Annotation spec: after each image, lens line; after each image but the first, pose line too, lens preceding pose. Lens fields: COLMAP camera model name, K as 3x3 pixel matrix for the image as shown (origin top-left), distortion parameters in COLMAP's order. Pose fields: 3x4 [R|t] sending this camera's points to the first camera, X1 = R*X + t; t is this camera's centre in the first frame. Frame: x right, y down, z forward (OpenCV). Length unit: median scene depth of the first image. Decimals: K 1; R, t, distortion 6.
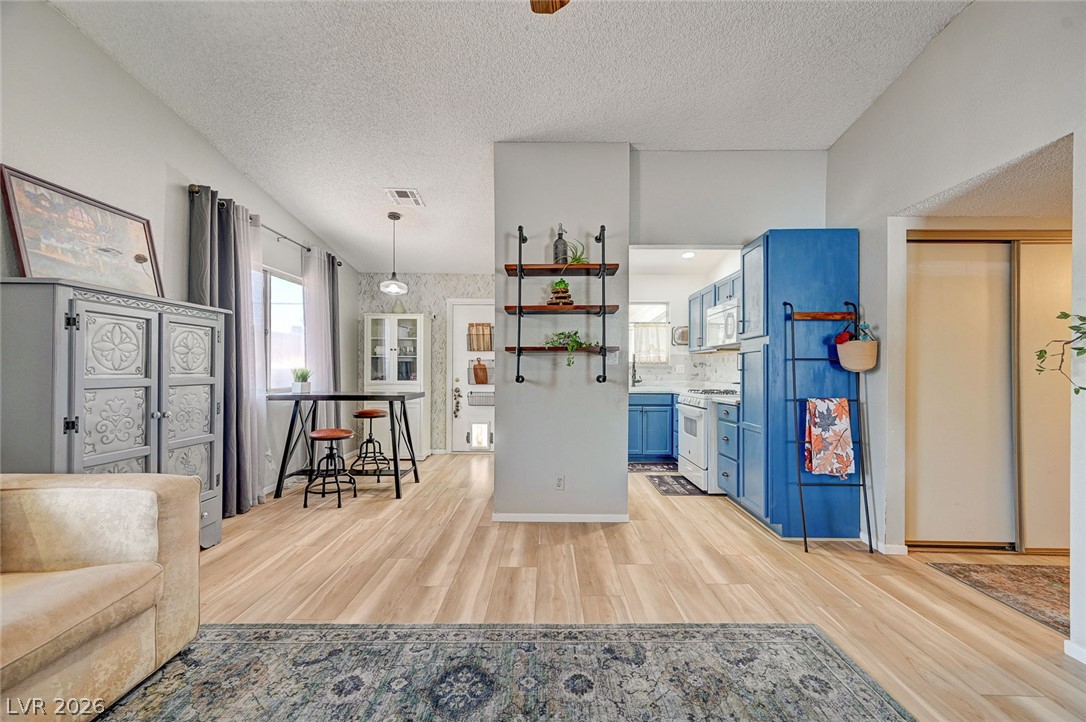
lens RADIAL K [[428.2, 0, 546.7], [0, 428.2, 371.1], [0, 0, 1]] dist [-0.000719, 0.000451]
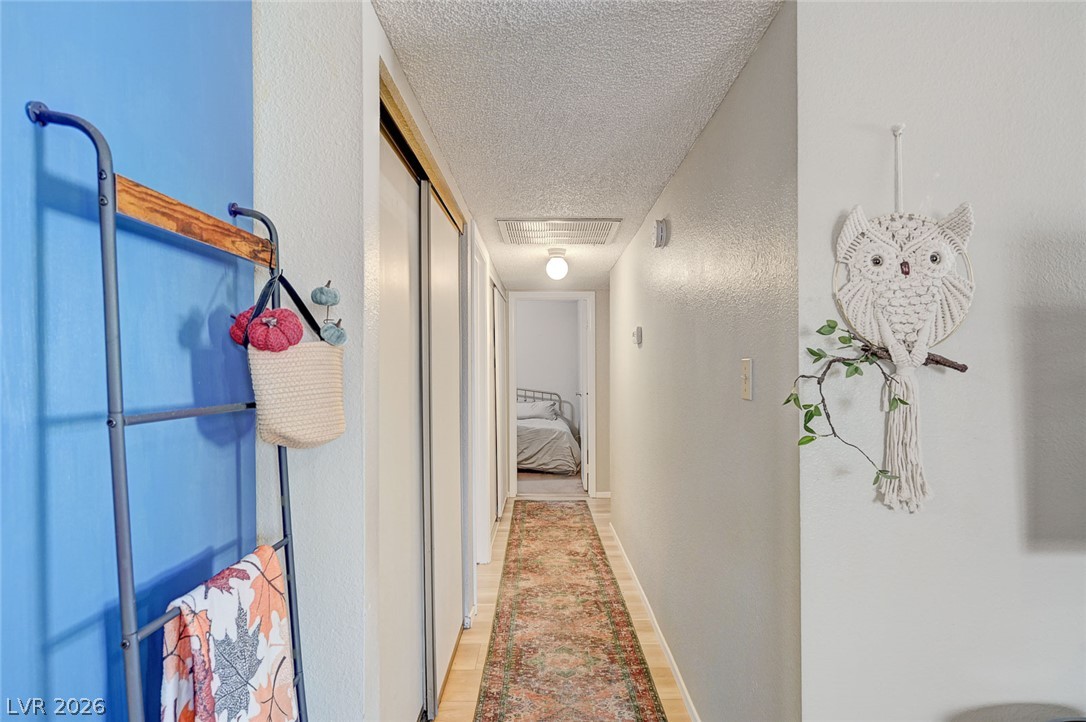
lens RADIAL K [[560.4, 0, 544.2], [0, 560.4, 361.2], [0, 0, 1]] dist [0.023783, 0.000426]
pose [[-0.008349, 0.011891, 0.999894, 0.328919], [0.005551, 0.999914, -0.011845, -0.052300], [-0.999950, 0.005451, -0.008414, 0.828455]]
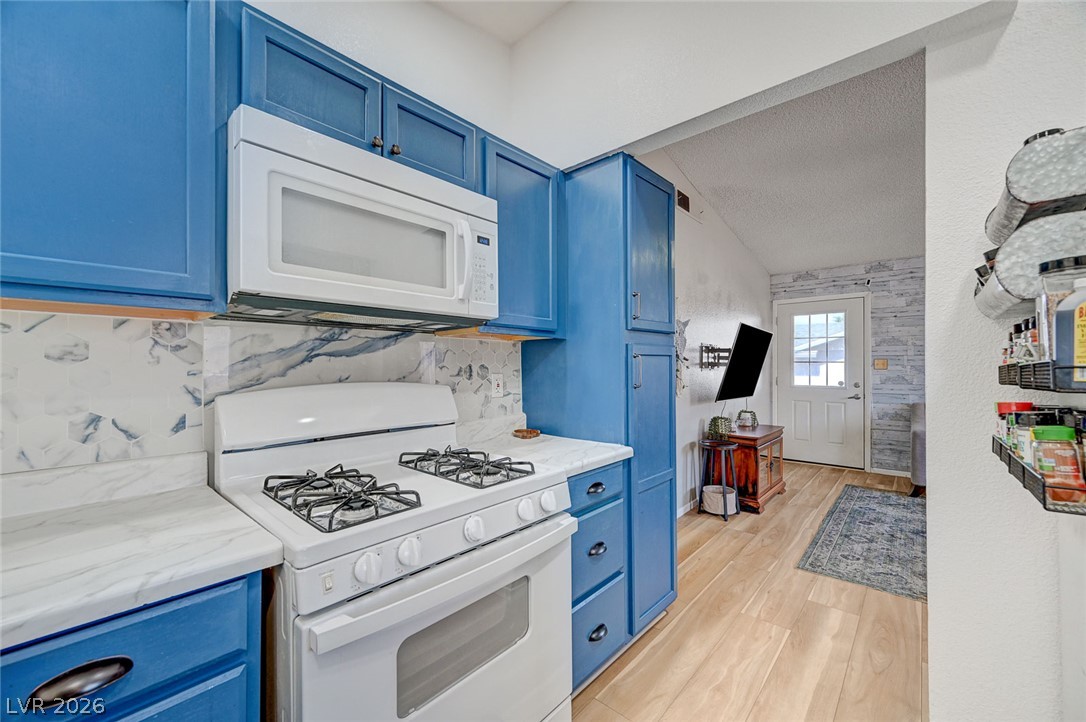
lens RADIAL K [[428.2, 0, 540.0], [0, 428.2, 364.1], [0, 0, 1]] dist [-0.000719, 0.000451]
pose [[-0.746920, -0.000358, 0.664914, 0.225644], [-0.001006, 0.999999, -0.000591, -0.036243], [-0.664913, -0.001111, -0.746920, 1.760649]]
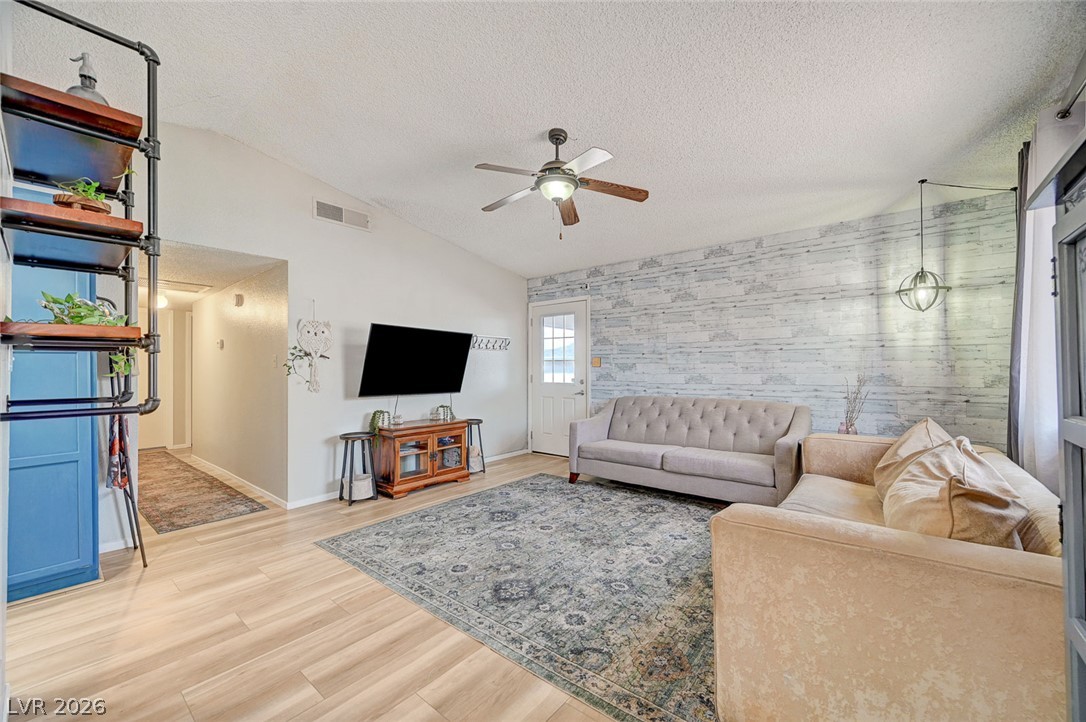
lens RADIAL K [[428.2, 0, 542.8], [0, 428.2, 365.0], [0, 0, 1]] dist [-0.000719, 0.000451]
pose [[-0.768514, 0.003204, 0.639825, -0.673650], [0.002623, 0.999995, -0.001857, -0.023847], [-0.639828, 0.000251, -0.768518, 1.135276]]
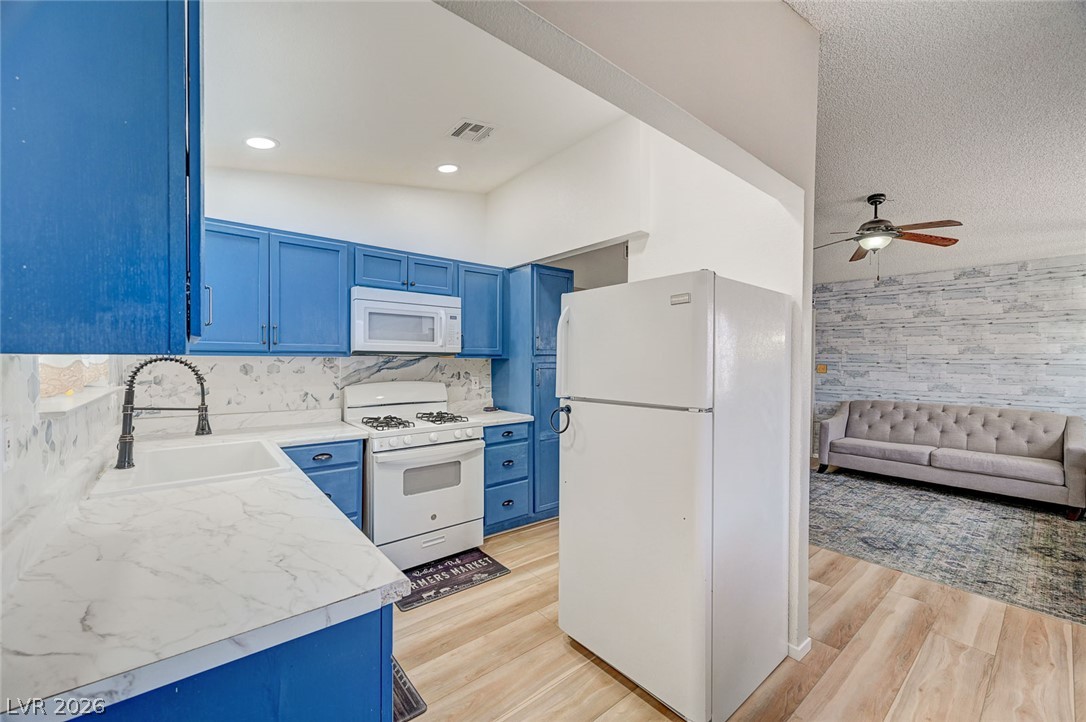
lens RADIAL K [[428.2, 0, 540.6], [0, 428.2, 363.0], [0, 0, 1]] dist [-0.000719, 0.000451]
pose [[-0.634209, -0.017365, 0.772967, -0.407406], [-0.009867, 0.999848, 0.014366, -0.083927], [-0.773099, 0.001484, -0.634284, 1.961630]]
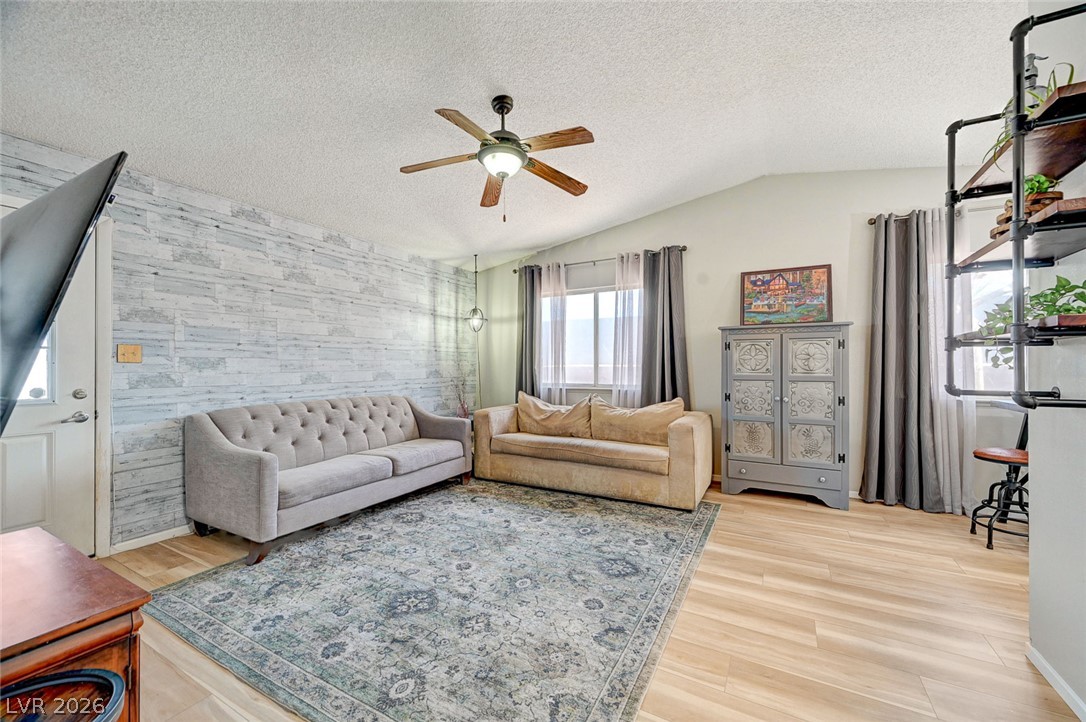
lens RADIAL K [[428.2, 0, 547.0], [0, 428.2, 364.3], [0, 0, 1]] dist [-0.000719, 0.000451]
pose [[-0.483789, -0.004629, -0.875173, 0.741642], [-0.003154, 0.999989, -0.003545, -0.014184], [0.875179, 0.001045, -0.483798, 0.844123]]
